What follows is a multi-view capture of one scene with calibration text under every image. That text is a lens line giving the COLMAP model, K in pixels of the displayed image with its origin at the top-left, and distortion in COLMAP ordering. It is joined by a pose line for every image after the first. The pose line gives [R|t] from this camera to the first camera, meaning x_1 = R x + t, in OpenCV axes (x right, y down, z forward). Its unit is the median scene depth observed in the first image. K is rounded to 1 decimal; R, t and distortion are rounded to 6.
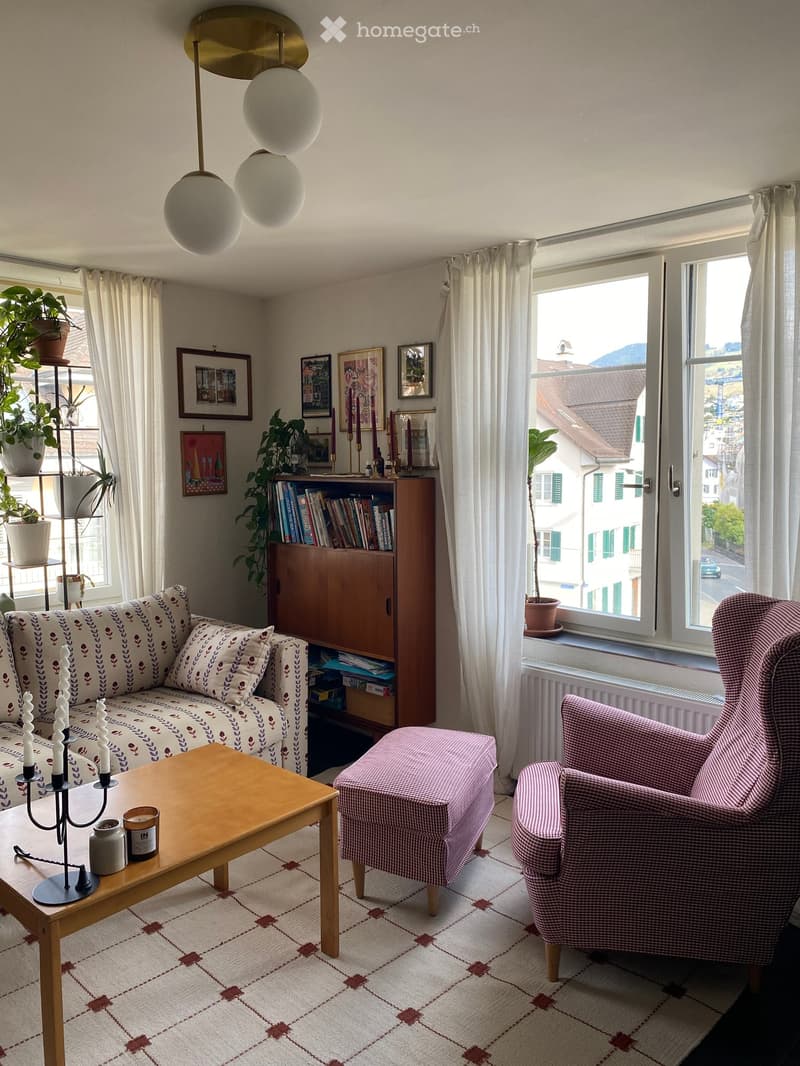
lens RADIAL K [[825.1, 0, 406.7], [0, 825.1, 525.5], [0, 0, 1]] dist [0.091299, -0.103131]
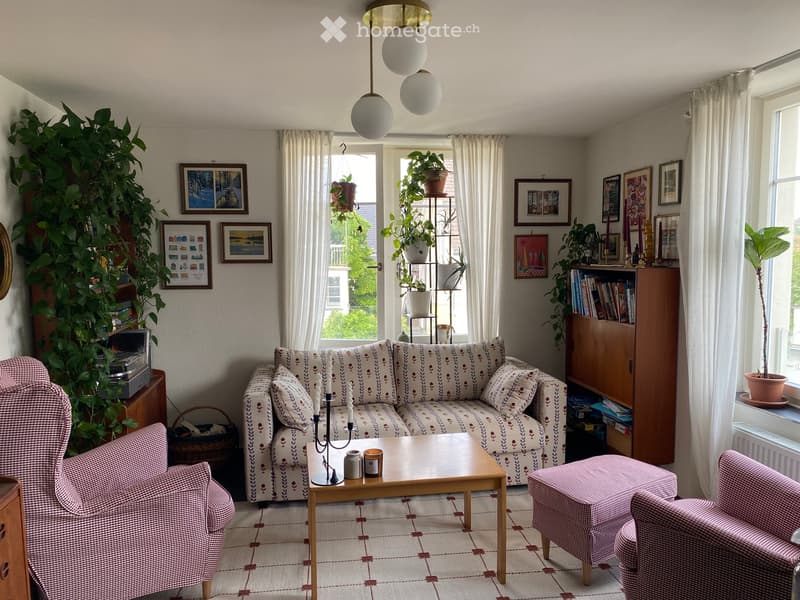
lens RADIAL K [[619.2, 0, 395.9], [0, 619.2, 303.7], [0, 0, 1]] dist [0.091299, -0.103131]
pose [[0.787211, 0.052941, -0.614407, 0.285251], [-0.053402, 0.998418, 0.017609, 0.002175], [0.614367, 0.018949, 0.788793, -0.010938]]
